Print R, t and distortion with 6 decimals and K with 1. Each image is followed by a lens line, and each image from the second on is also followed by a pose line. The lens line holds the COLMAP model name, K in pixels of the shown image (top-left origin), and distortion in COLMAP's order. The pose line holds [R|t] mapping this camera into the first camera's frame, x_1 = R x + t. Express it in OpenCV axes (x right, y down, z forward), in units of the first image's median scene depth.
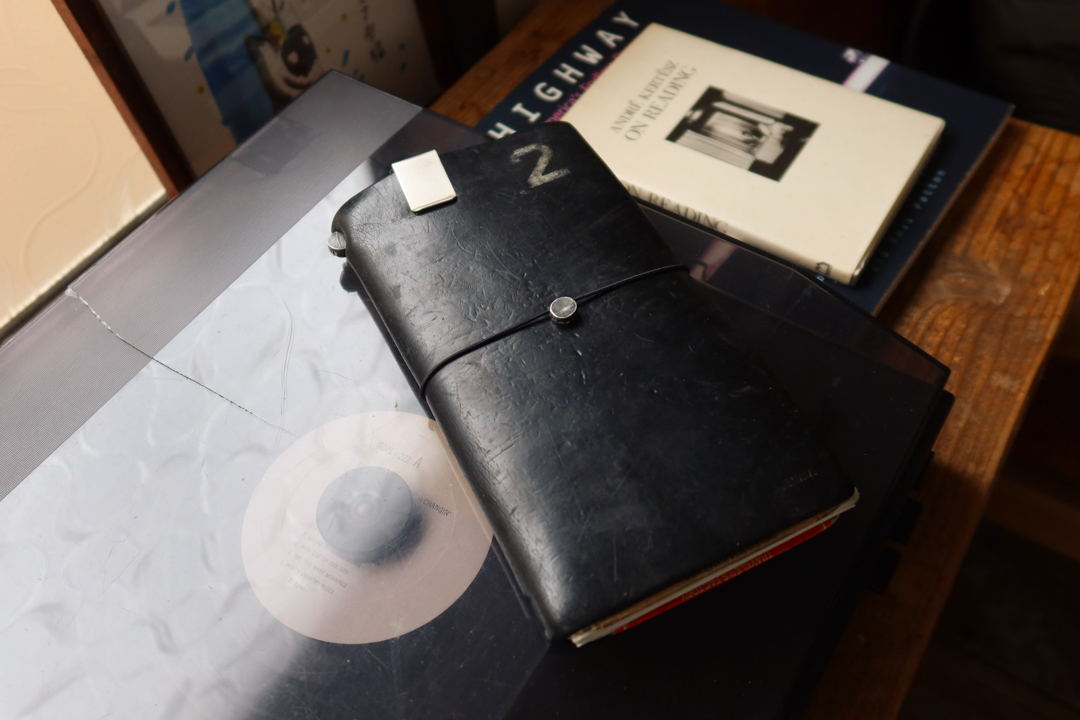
lens RADIAL K [[1423.2, 0, 518.6], [0, 1423.2, 328.3], [0, 0, 1]] dist [0.005465, -0.031782]
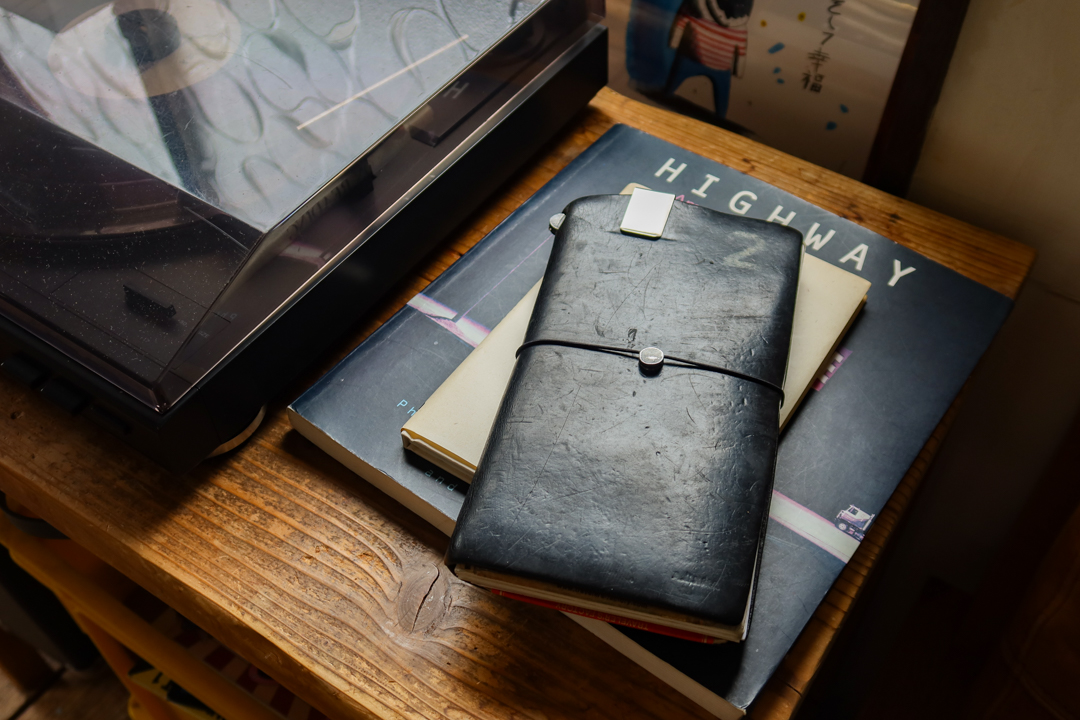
lens RADIAL K [[1423.2, 0, 518.6], [0, 1423.2, 328.3], [0, 0, 1]] dist [0.005465, -0.031782]
pose [[-0.132280, 0.693819, -0.707896, 0.721433], [-0.668451, 0.464893, 0.580558, -0.557032], [0.731898, 0.549990, 0.402288, 0.623721]]
